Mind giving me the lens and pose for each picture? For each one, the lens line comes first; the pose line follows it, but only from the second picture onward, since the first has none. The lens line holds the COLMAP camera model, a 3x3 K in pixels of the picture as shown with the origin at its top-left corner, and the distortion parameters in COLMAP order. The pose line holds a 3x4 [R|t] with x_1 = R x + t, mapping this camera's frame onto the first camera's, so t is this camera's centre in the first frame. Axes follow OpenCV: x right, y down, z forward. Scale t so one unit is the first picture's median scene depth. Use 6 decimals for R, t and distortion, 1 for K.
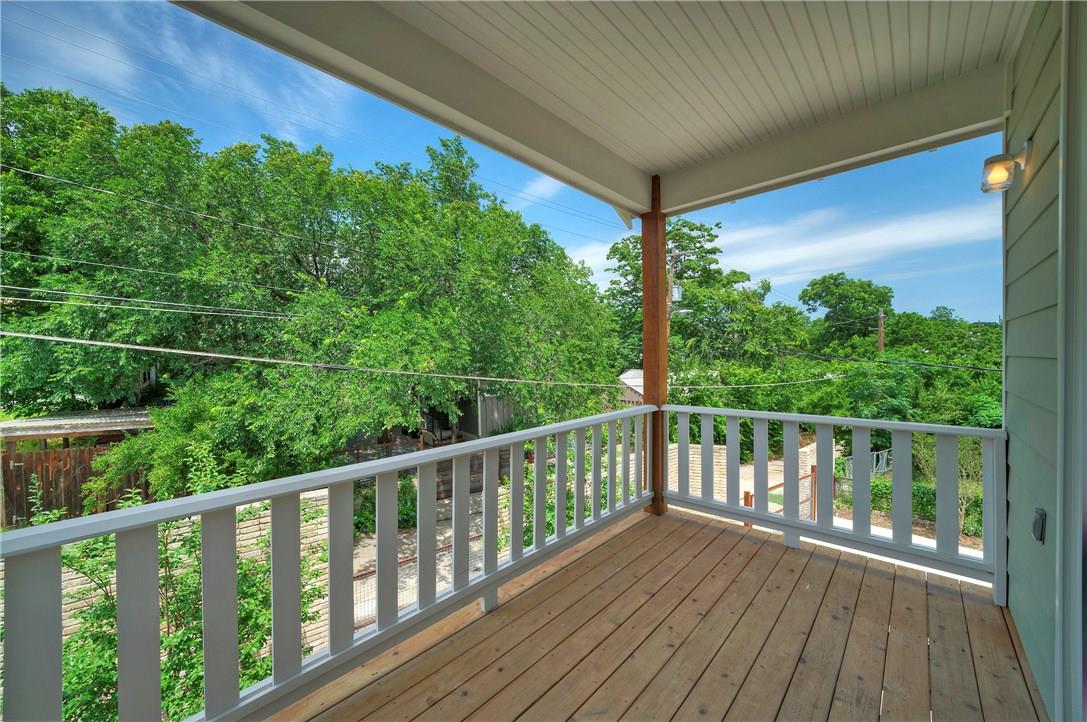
lens RADIAL K [[399.8, 0, 543.5], [0, 399.8, 361.0], [0, 0, 1]] dist [-0.000895, -0.000030]
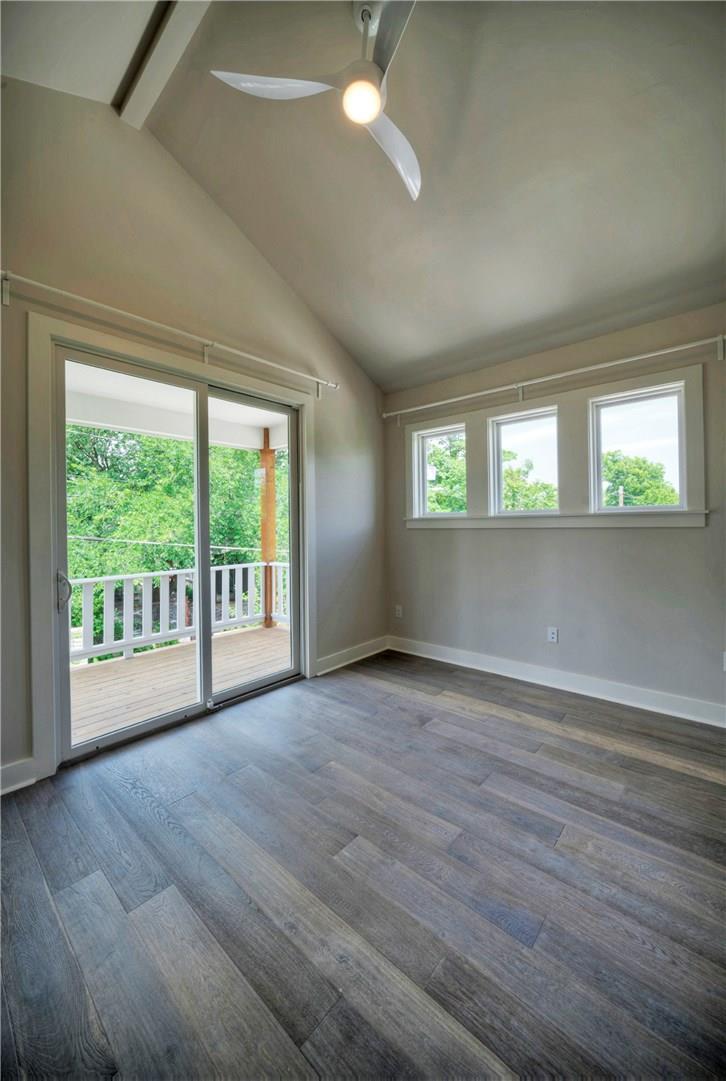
lens RADIAL K [[404.0, 0, 382.6], [0, 404.0, 529.4], [0, 0, 1]] dist [-0.001346, -0.000225]
pose [[0.998567, 0.001319, 0.053500, 0.265695], [-0.001139, 0.999994, -0.003400, -0.008730], [-0.053504, 0.003335, 0.998562, -0.285155]]
